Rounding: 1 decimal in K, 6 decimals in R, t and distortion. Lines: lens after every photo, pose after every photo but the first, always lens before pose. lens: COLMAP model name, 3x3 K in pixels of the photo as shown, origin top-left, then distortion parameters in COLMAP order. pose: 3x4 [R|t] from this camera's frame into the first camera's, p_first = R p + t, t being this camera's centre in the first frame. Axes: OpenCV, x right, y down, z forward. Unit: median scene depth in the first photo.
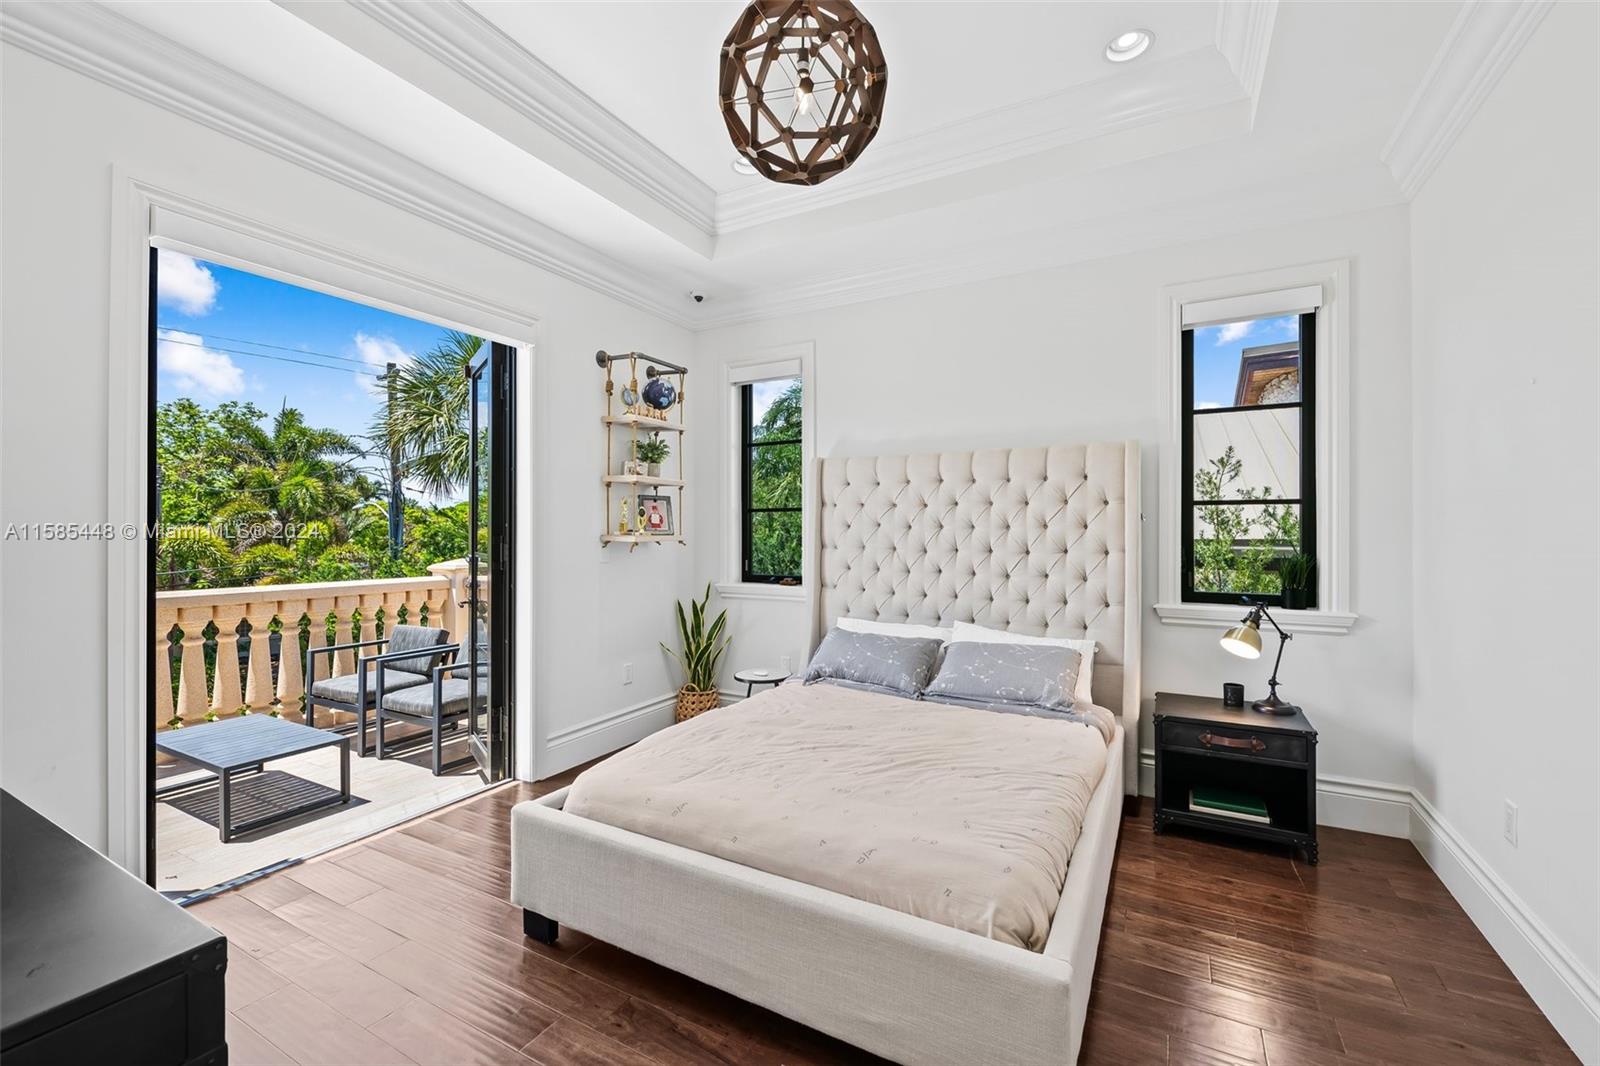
lens RADIAL K [[669.8, 0, 800.0], [0, 669.8, 533.0], [0, 0, 1]] dist [-0.001332, -0.000143]
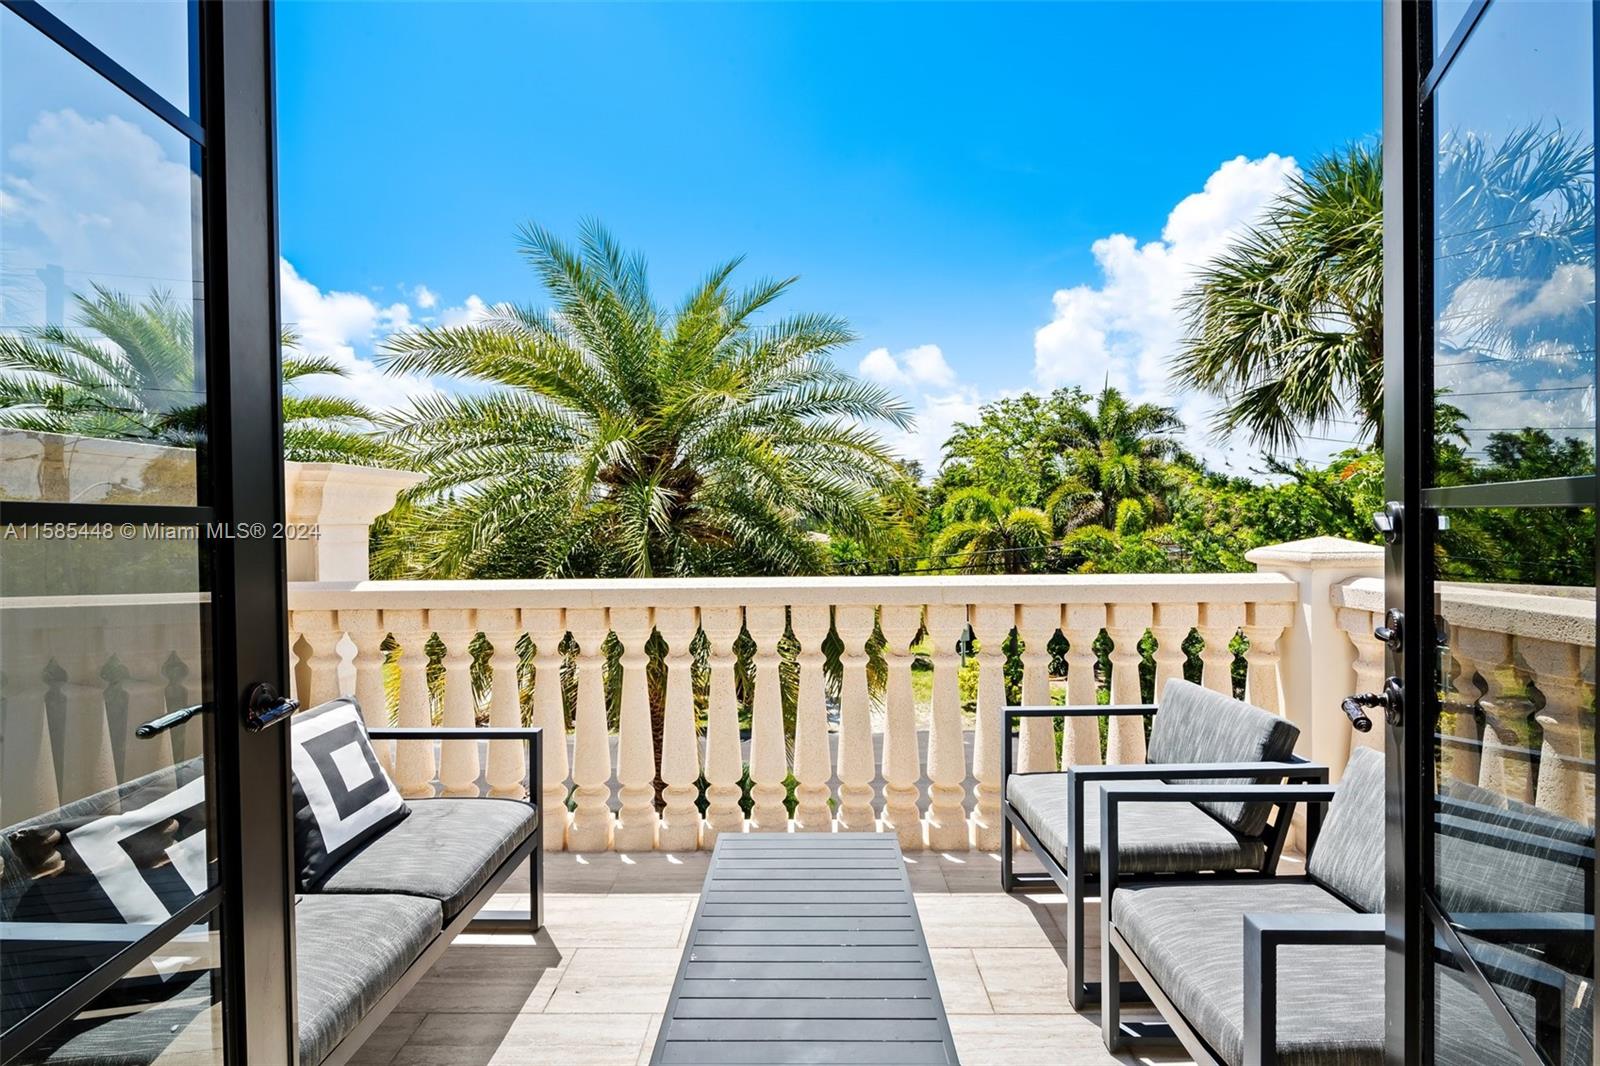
lens RADIAL K [[714.8, 0, 800.0], [0, 714.8, 533.0], [0, 0, 1]] dist [-0.001503, -0.000356]
pose [[0.468417, 0.000933, -0.883507, -0.149671], [0.018651, 0.999766, 0.010945, 0.015249], [0.883311, -0.021605, 0.468290, 0.281379]]
